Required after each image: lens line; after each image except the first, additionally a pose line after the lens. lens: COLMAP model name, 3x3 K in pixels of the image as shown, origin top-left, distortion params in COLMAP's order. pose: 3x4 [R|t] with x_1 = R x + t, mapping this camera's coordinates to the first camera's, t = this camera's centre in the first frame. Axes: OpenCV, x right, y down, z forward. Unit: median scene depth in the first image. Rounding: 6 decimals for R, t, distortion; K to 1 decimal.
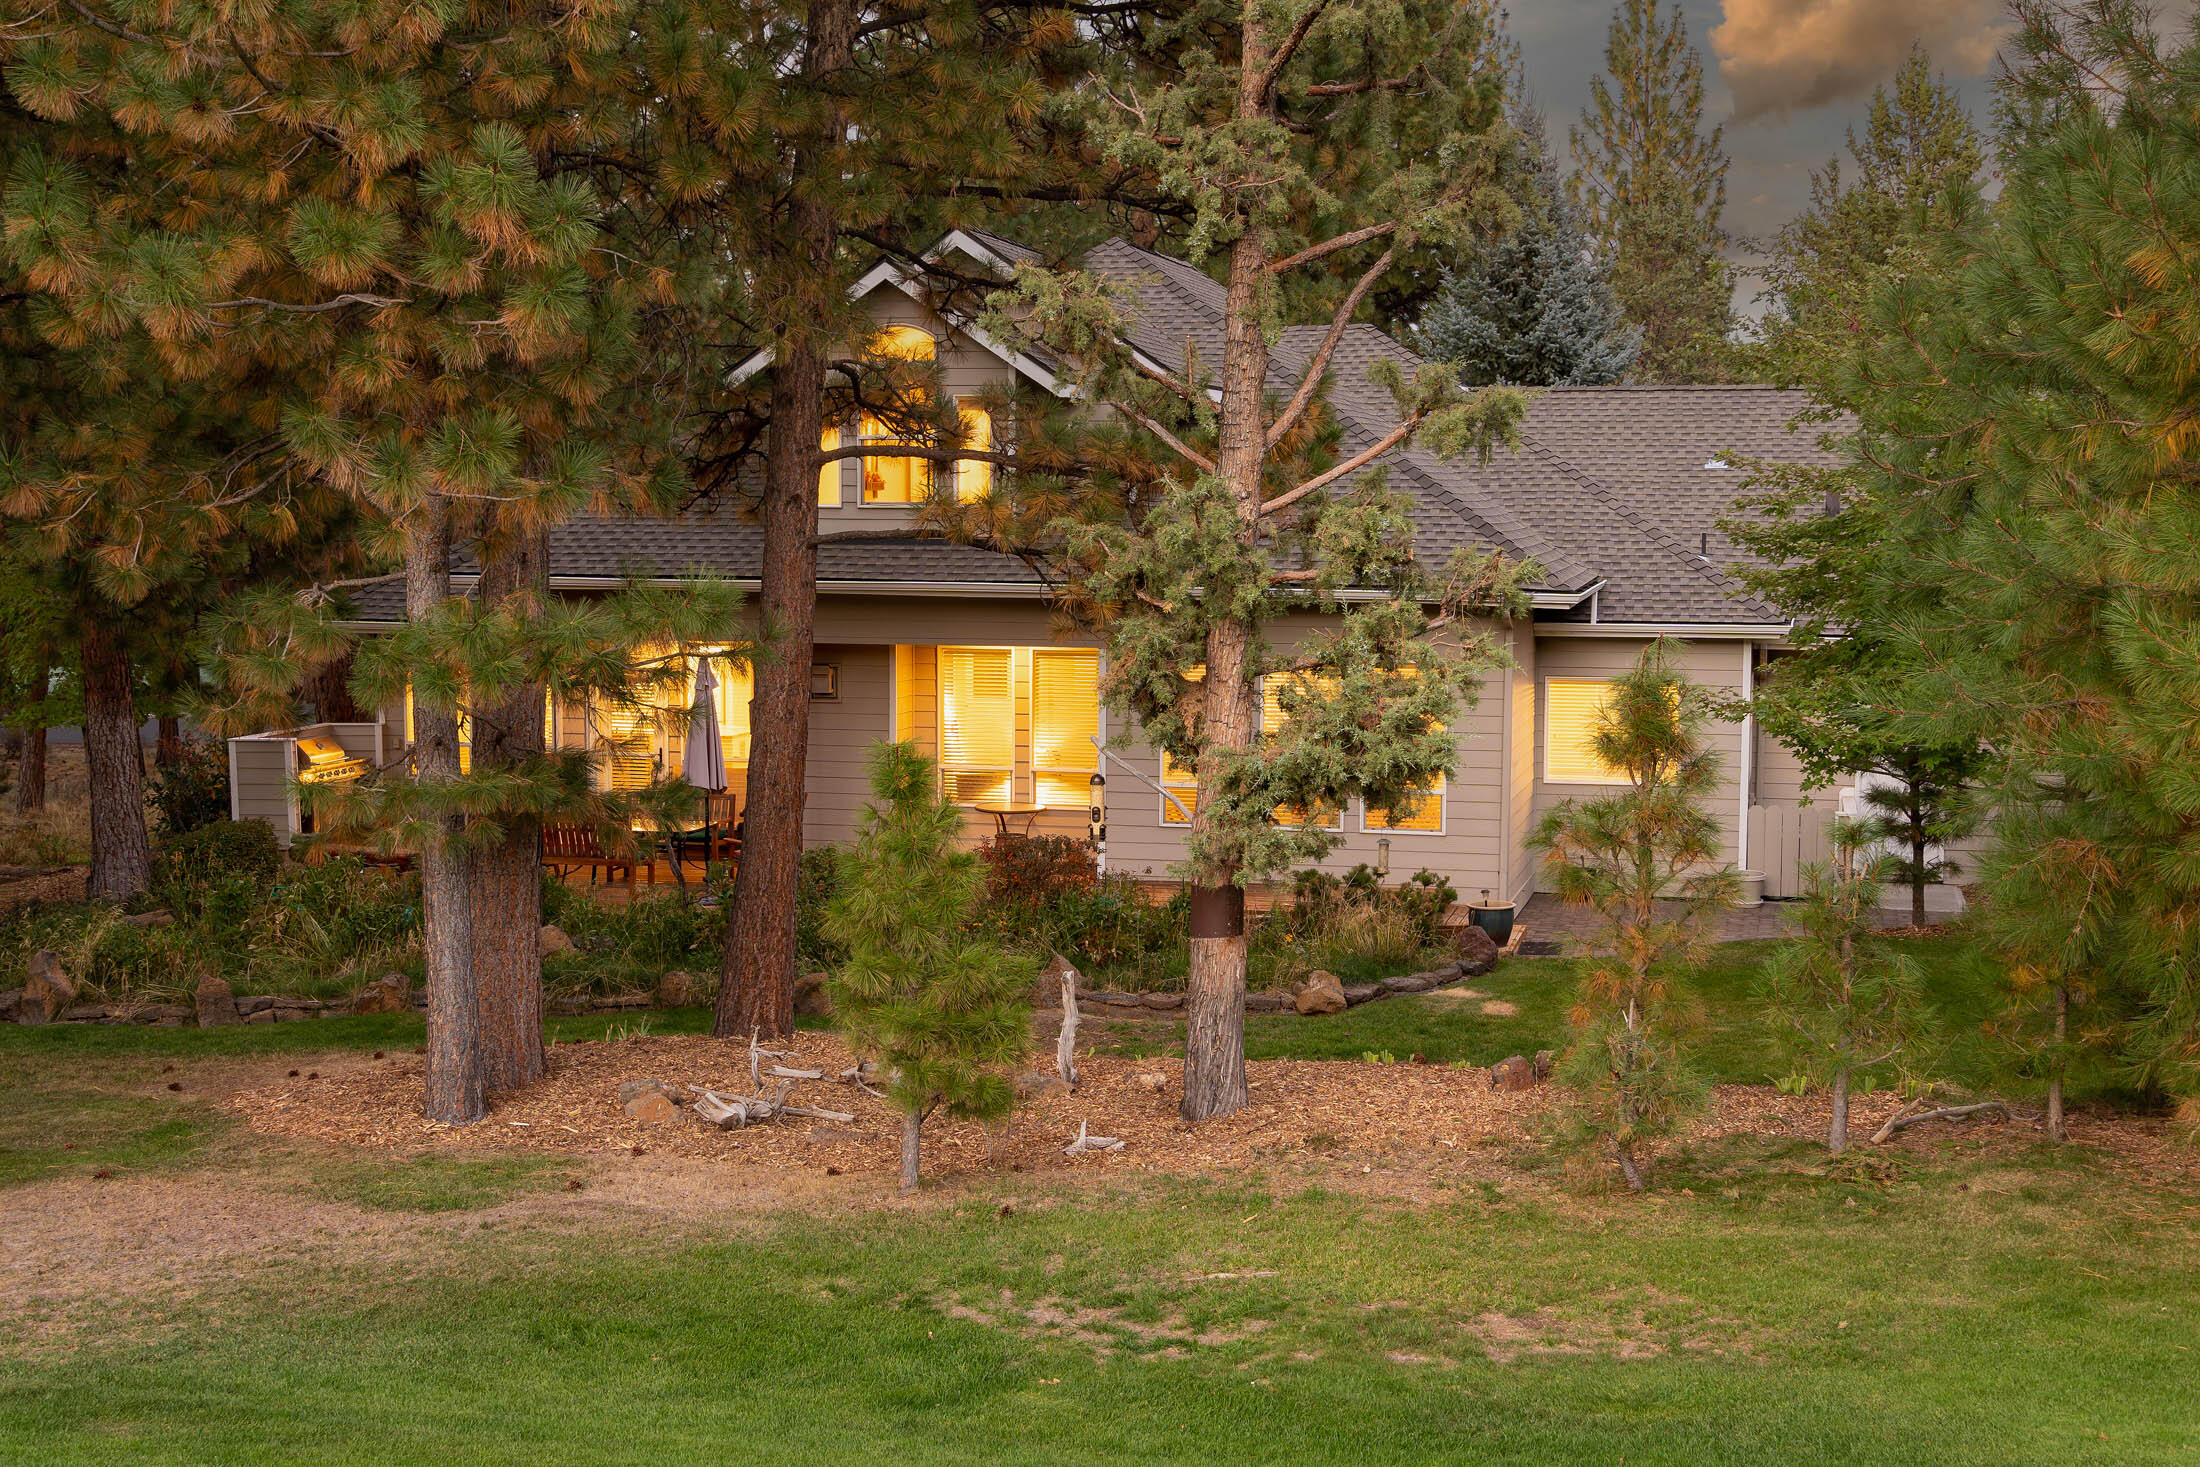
lens RADIAL K [[2770.0, 0, 1100.8], [0, 2770.0, 736.3], [0, 0, 1]] dist [0.008228, 0.009266]
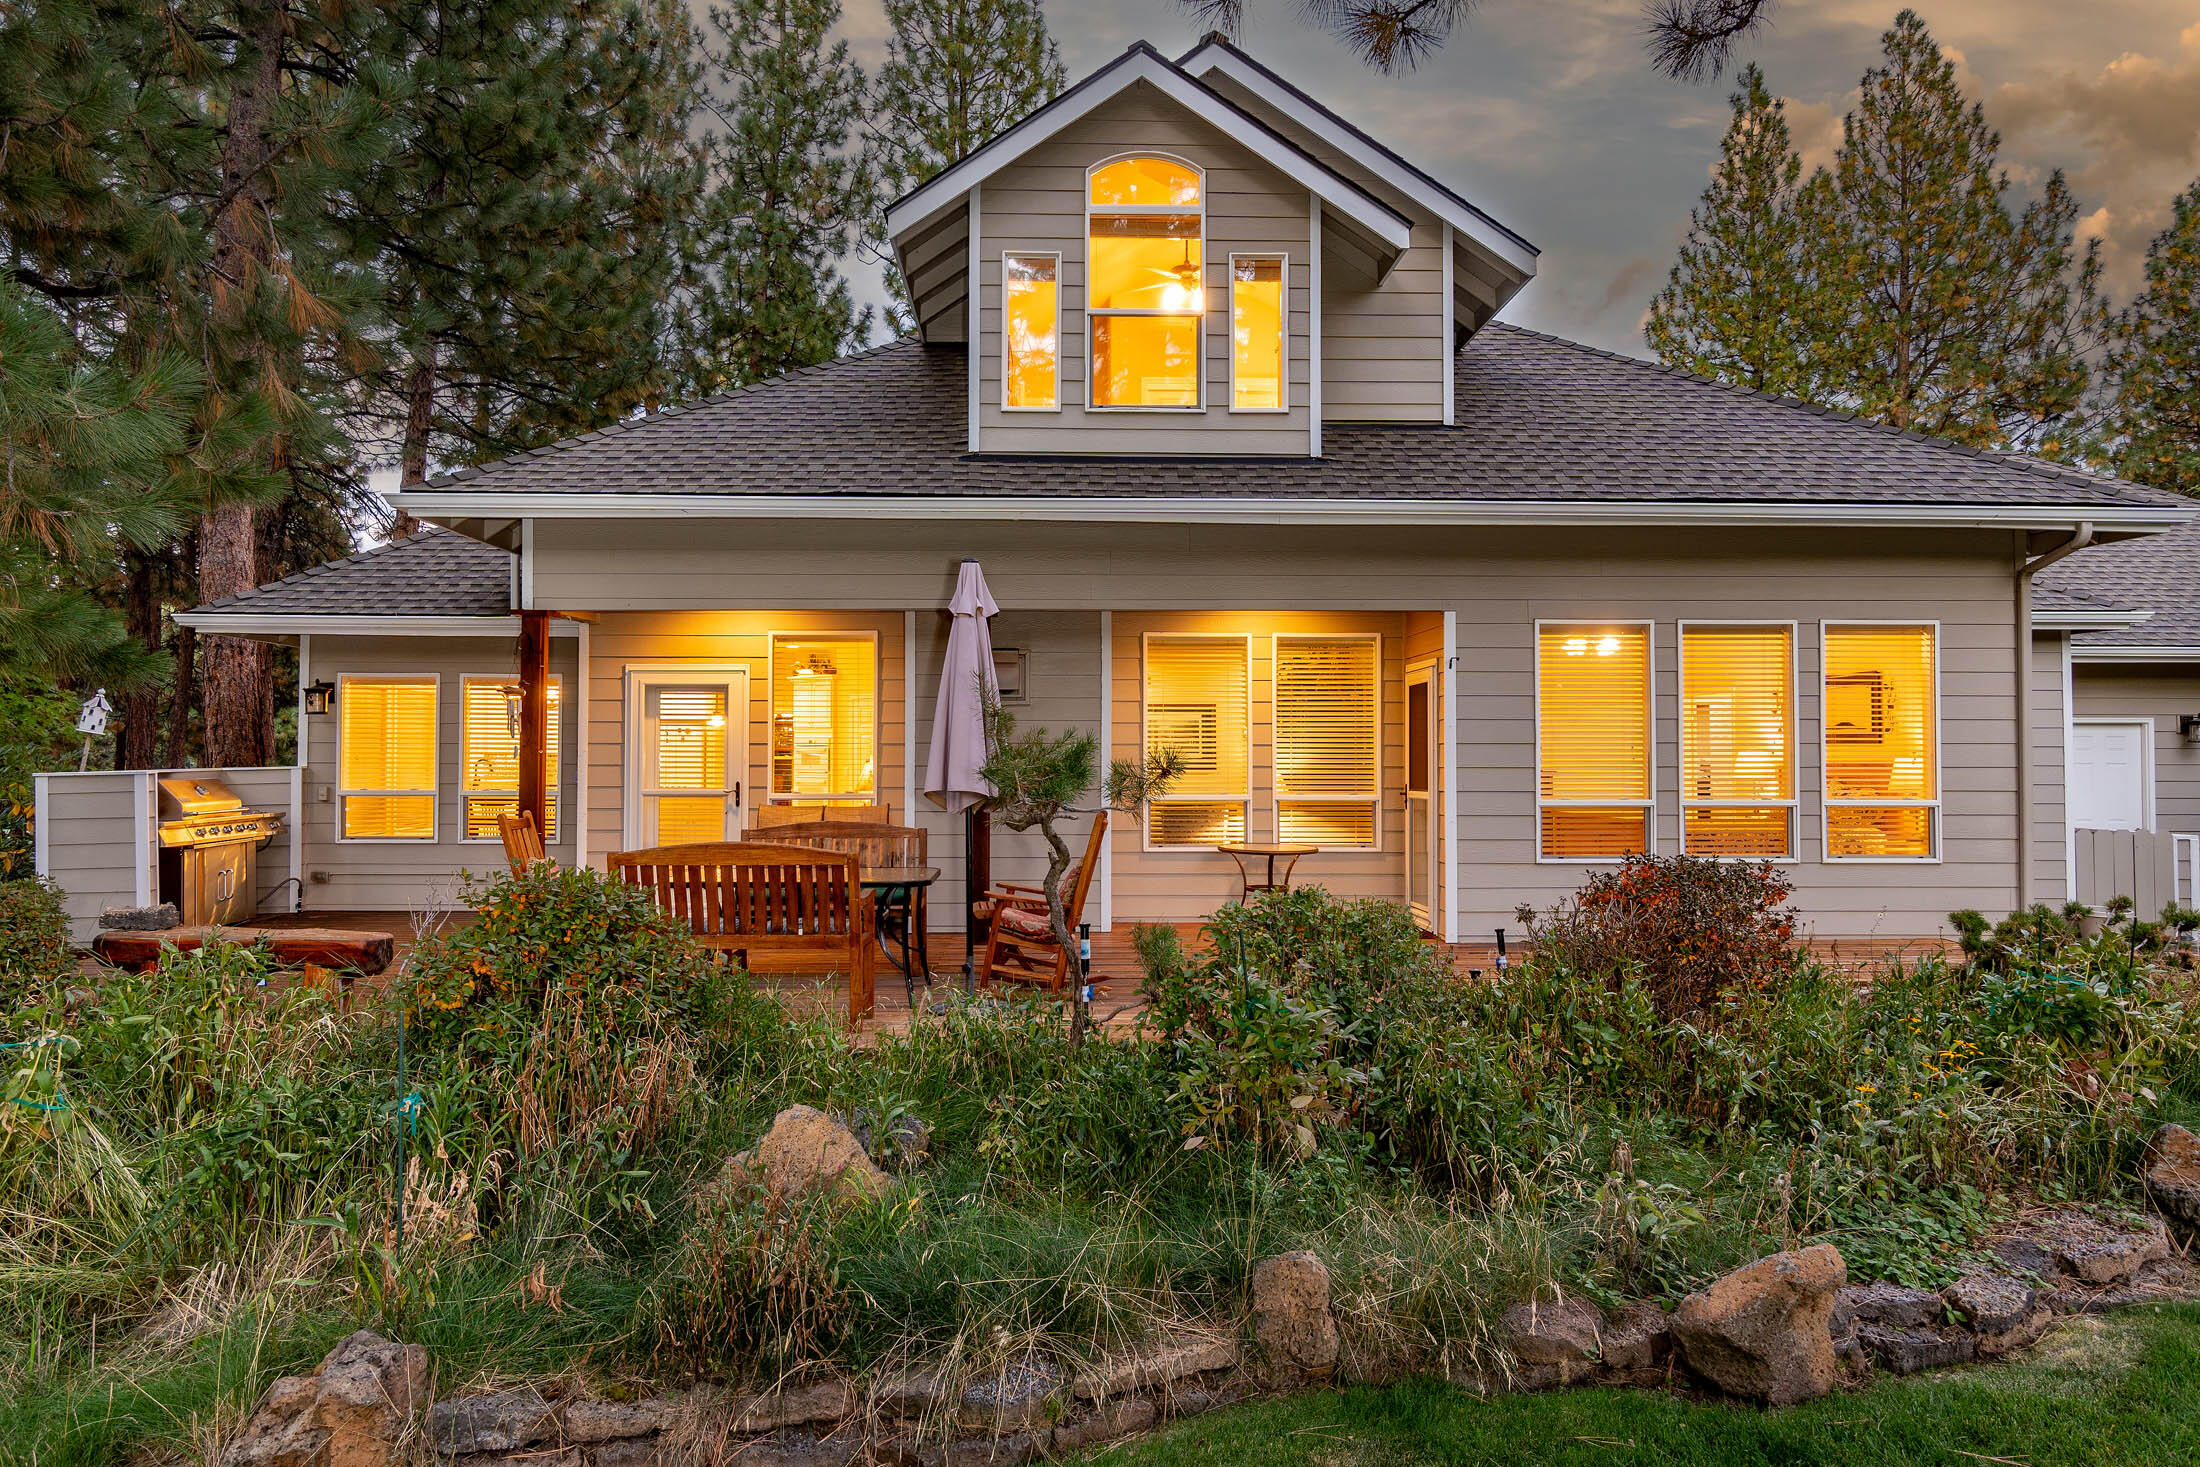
lens RADIAL K [[1415.6, 0, 1087.9], [0, 1415.6, 726.1], [0, 0, 1]] dist [0.002127, 0.003877]
pose [[0.965945, 0.001557, 0.258742, -0.174300], [0.025207, 0.994659, -0.100091, 0.029888], [-0.257516, 0.103205, 0.960747, 0.655993]]
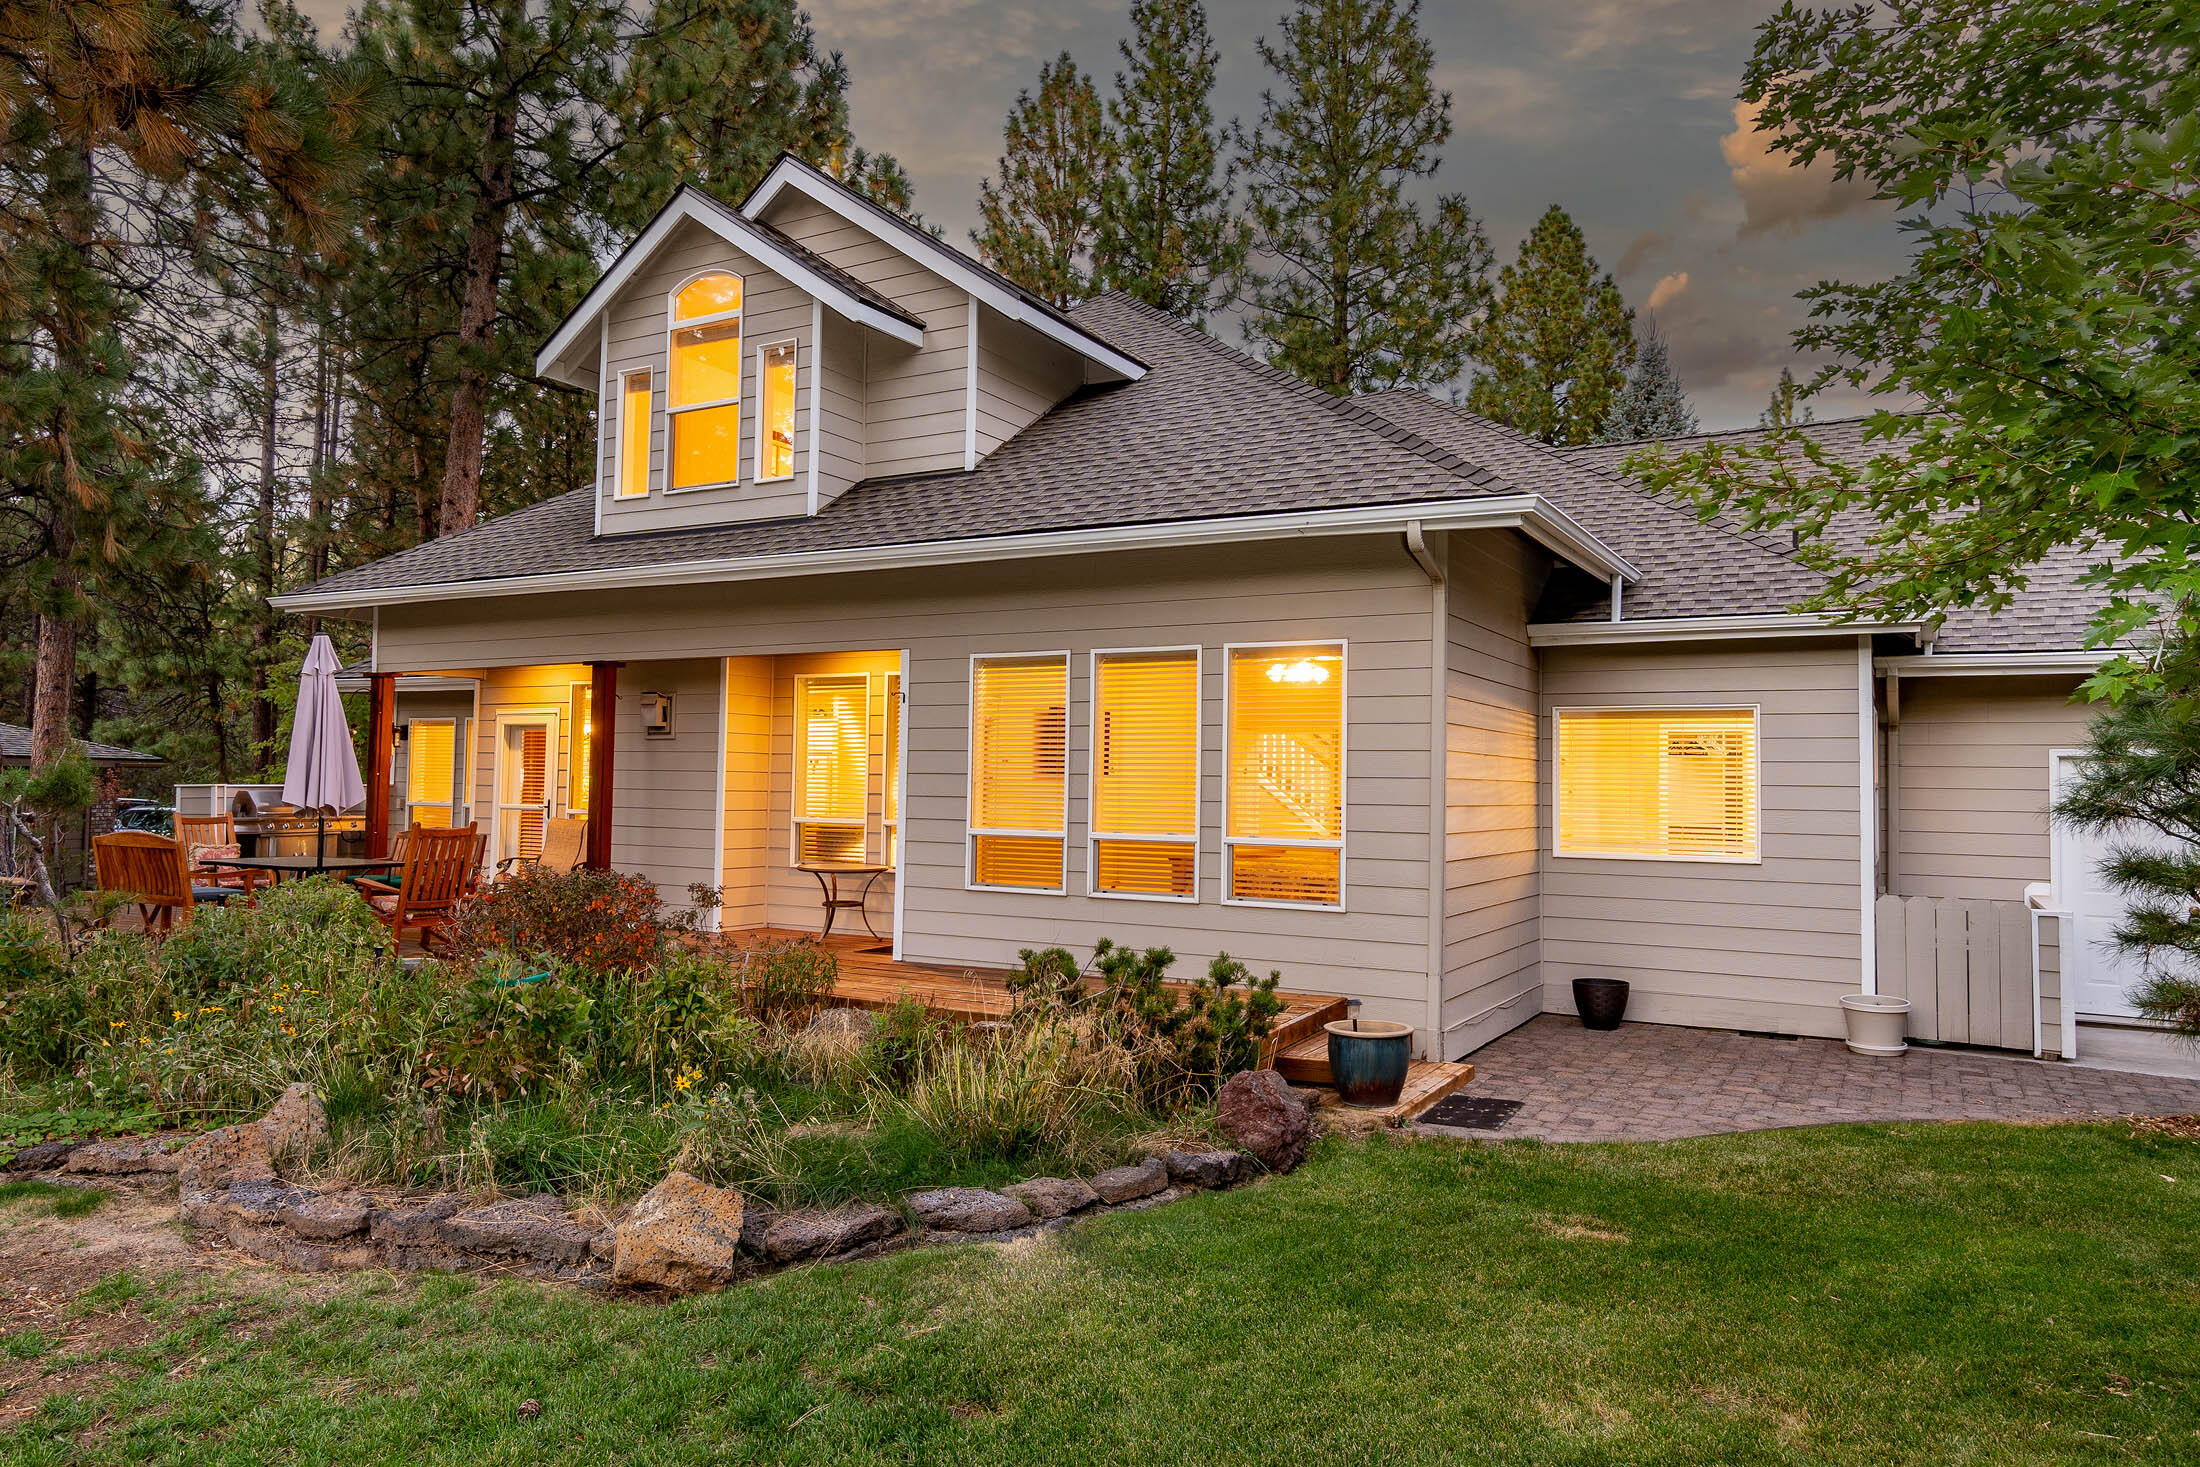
lens RADIAL K [[1415.6, 0, 1087.9], [0, 1415.6, 726.1], [0, 0, 1]] dist [0.002127, 0.003877]
pose [[0.962348, 0.000090, -0.271822, 0.146064], [-0.035849, 0.991307, -0.126589, 0.034464], [0.269447, 0.131567, 0.953985, 0.626116]]
